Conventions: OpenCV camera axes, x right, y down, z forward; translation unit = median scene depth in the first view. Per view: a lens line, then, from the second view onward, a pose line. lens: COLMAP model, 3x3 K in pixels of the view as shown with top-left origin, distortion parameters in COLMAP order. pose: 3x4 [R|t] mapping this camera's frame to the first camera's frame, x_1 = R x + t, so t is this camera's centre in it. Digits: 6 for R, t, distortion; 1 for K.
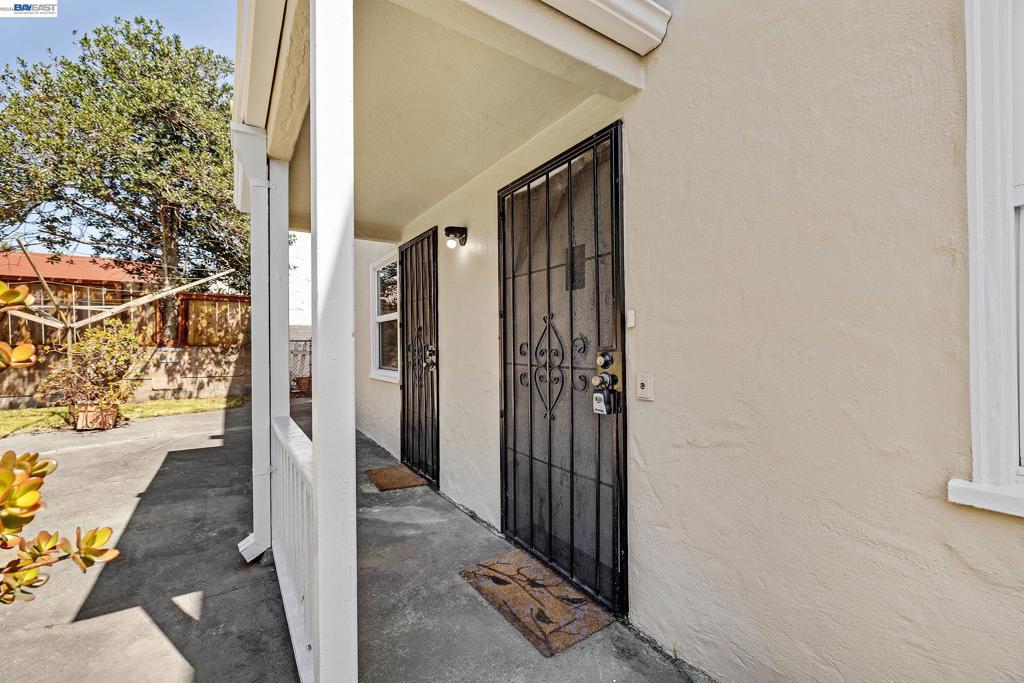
lens RADIAL K [[428.9, 0, 507.9], [0, 428.9, 343.3], [0, 0, 1]] dist [0.000946, 0.000034]
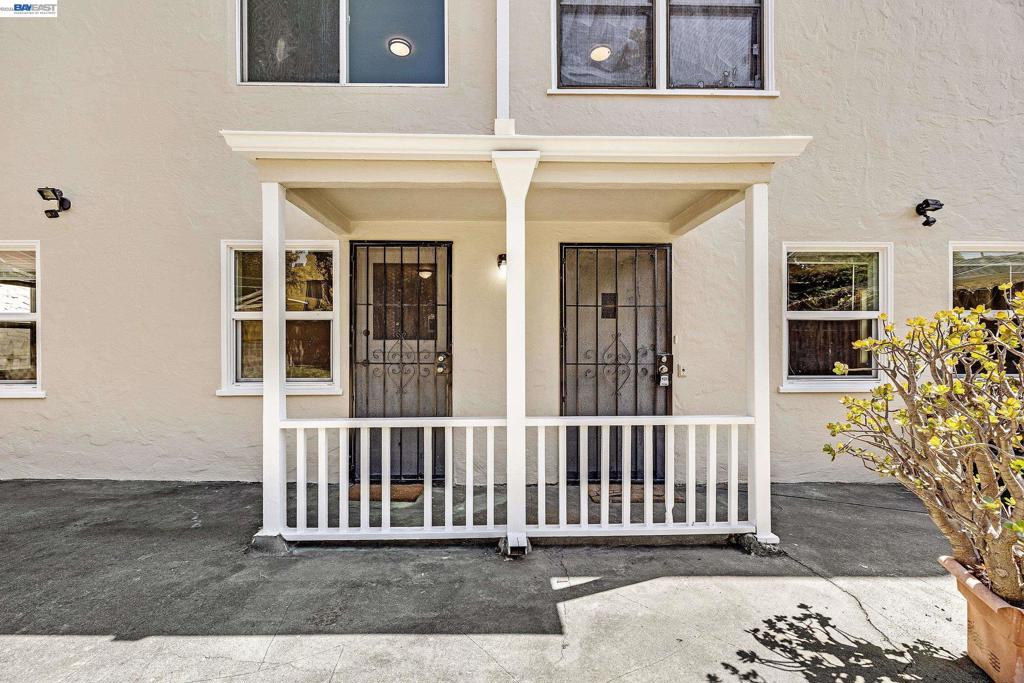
lens RADIAL K [[428.9, 0, 507.9], [0, 428.9, 343.3], [0, 0, 1]] dist [0.000946, 0.000034]
pose [[0.524025, 0.007528, 0.851669, -1.498961], [-0.003067, 0.999971, -0.006951, -0.014808], [-0.851697, 0.001030, 0.524033, 0.452560]]
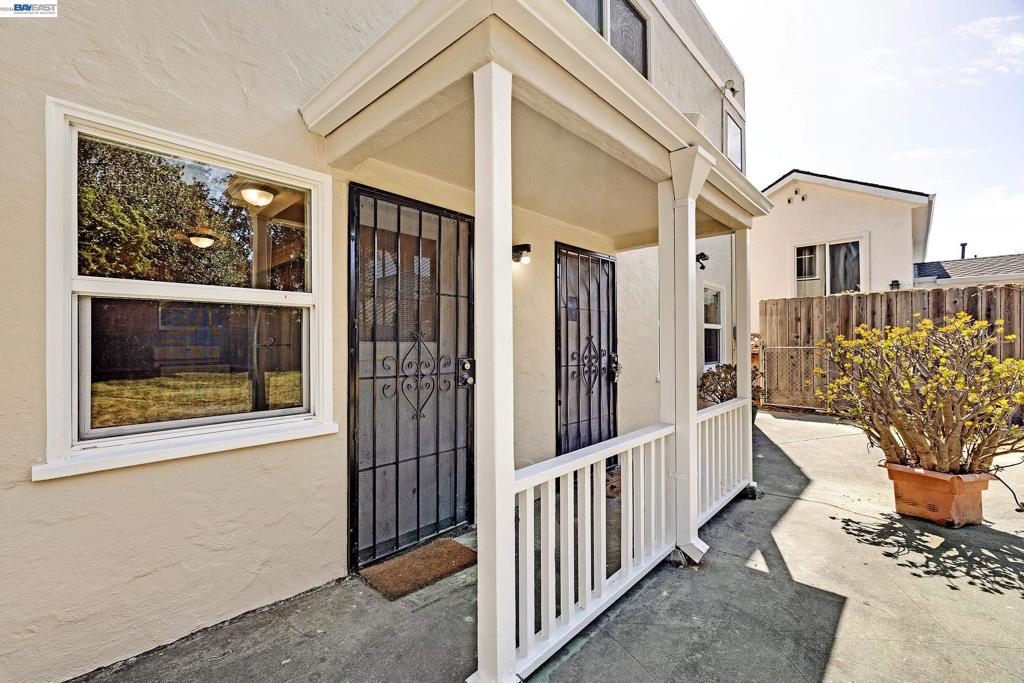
lens RADIAL K [[428.9, 0, 507.9], [0, 428.9, 343.3], [0, 0, 1]] dist [0.000946, 0.000034]
pose [[-0.234582, 0.009864, 0.972046, -1.492851], [0.007515, 0.999937, -0.008333, -0.022252], [-0.972067, 0.005350, -0.234641, 1.666476]]
